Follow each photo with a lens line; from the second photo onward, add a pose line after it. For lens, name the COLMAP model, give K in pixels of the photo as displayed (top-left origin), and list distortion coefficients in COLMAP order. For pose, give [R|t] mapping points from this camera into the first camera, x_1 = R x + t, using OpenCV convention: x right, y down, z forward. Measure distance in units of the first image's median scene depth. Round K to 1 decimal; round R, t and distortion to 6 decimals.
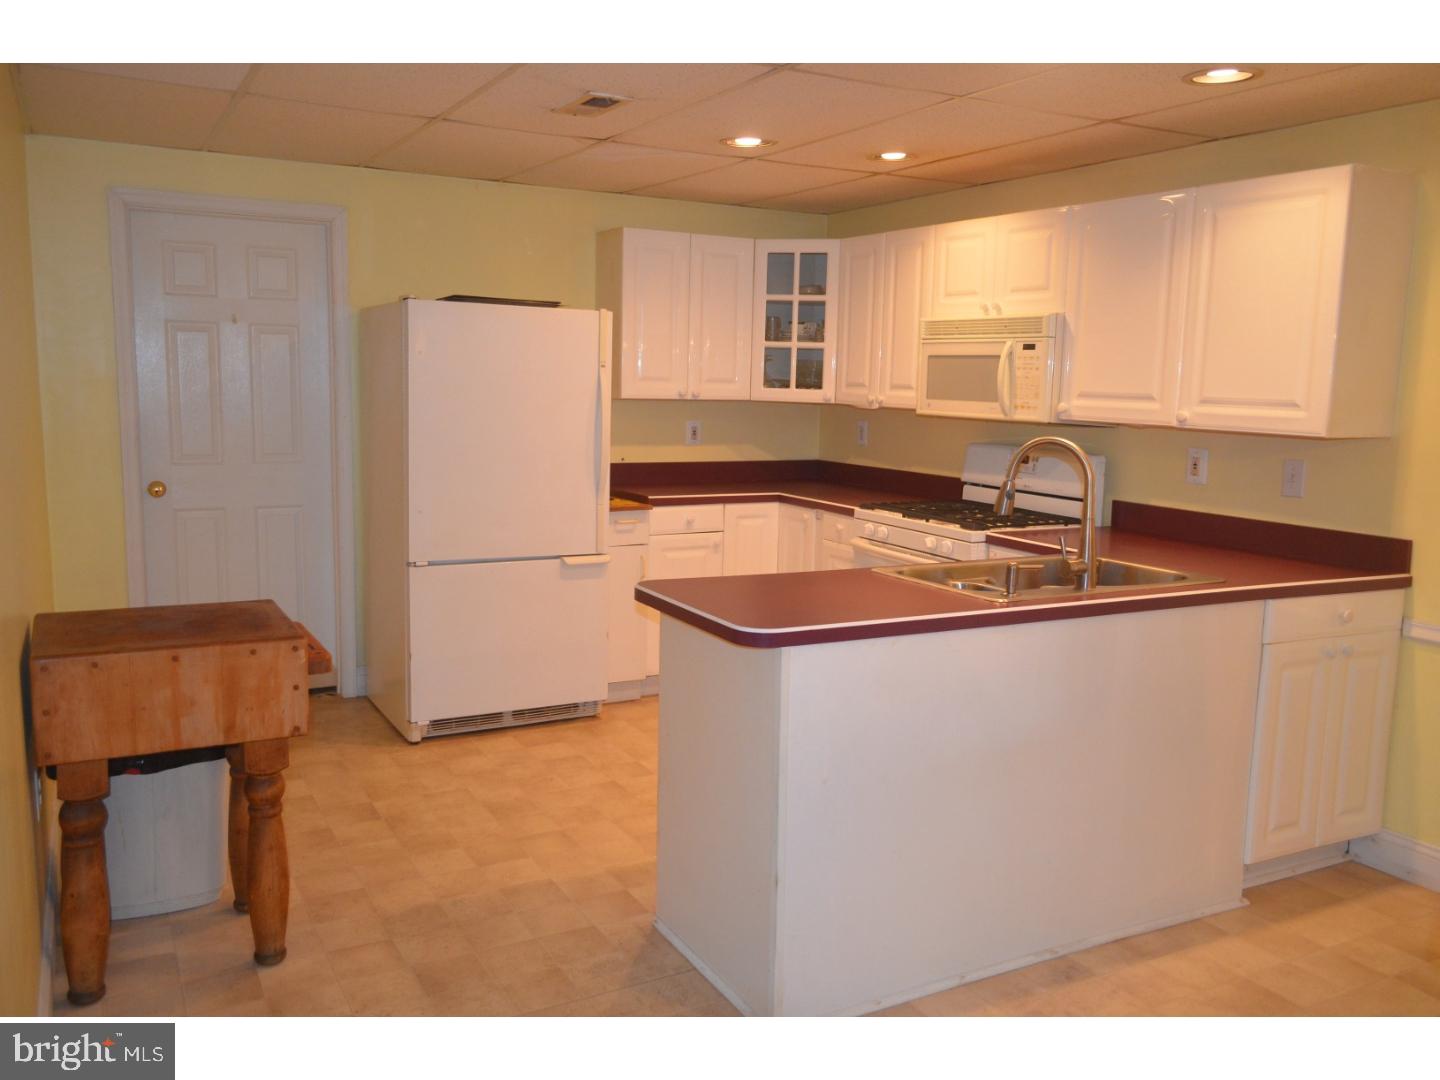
lens RADIAL K [[1178.8, 0, 720.0], [0, 1178.8, 540.0], [0, 0, 1]] dist [0.002342, 0.003819]
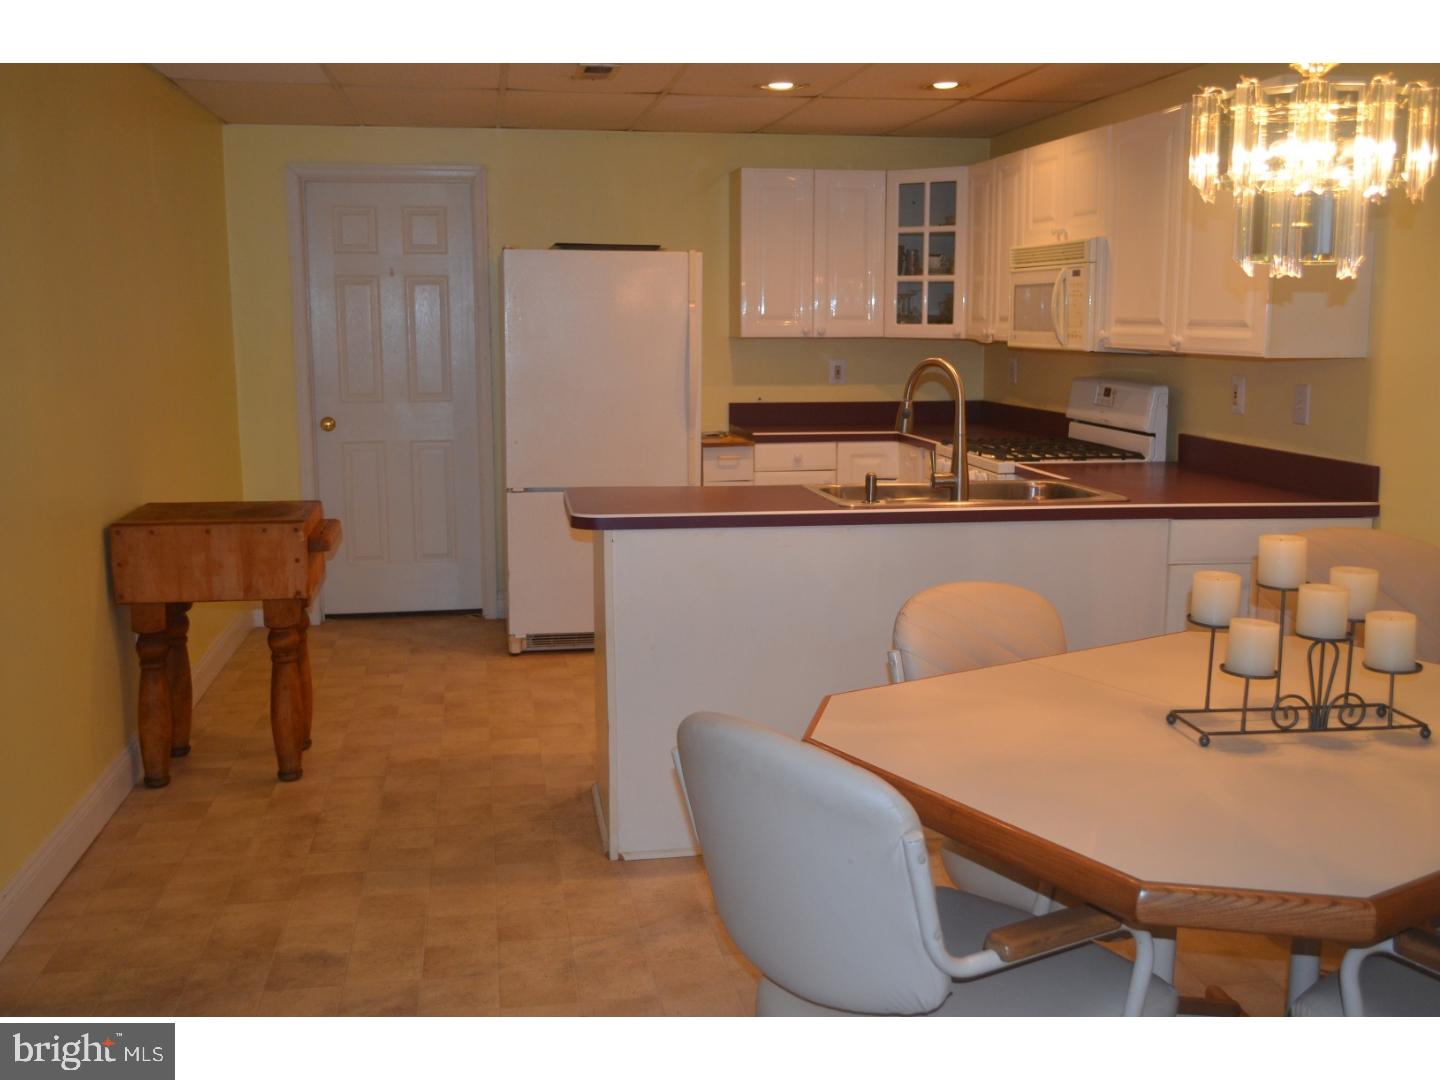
lens RADIAL K [[1450.2, 0, 720.0], [0, 1450.2, 540.0], [0, 0, 1]] dist [-0.003049, -0.003678]
pose [[0.941389, 0.027067, -0.336236, 0.355368], [-0.024040, 0.999624, 0.013163, 0.041564], [0.336466, -0.004308, 0.941686, -0.195842]]
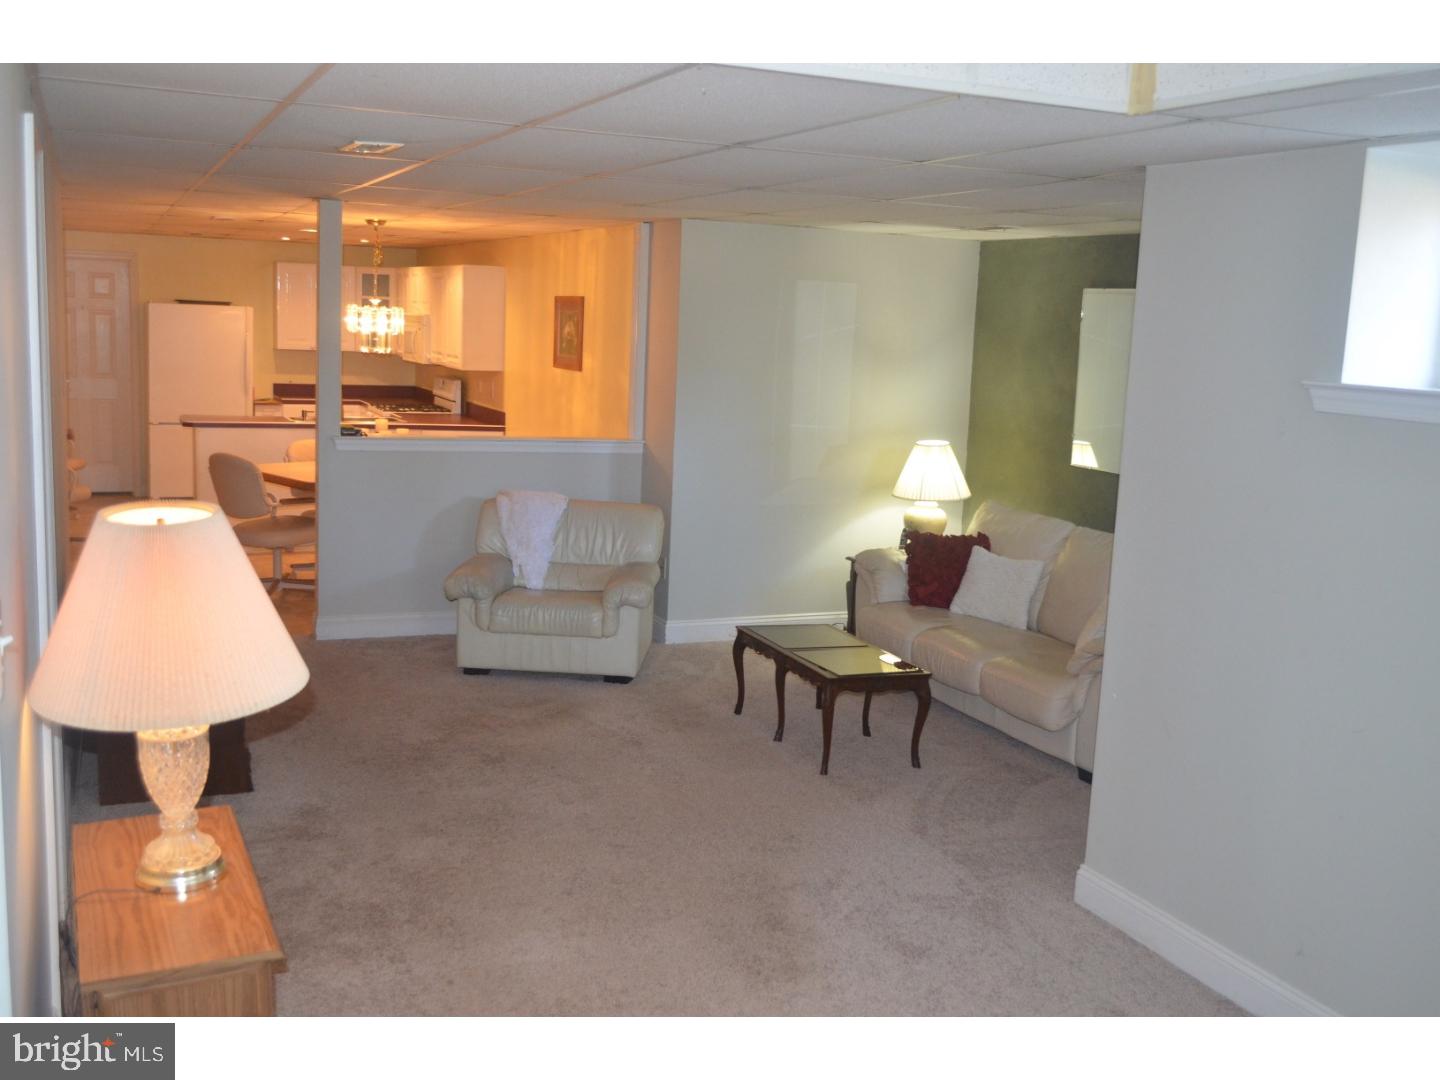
lens RADIAL K [[1450.2, 0, 720.0], [0, 1450.2, 540.0], [0, 0, 1]] dist [-0.003049, -0.003678]
pose [[0.995173, 0.031553, -0.092922, 0.975297], [-0.030625, 0.999466, 0.011395, 0.161897], [0.093232, -0.008494, 0.995608, -1.472354]]
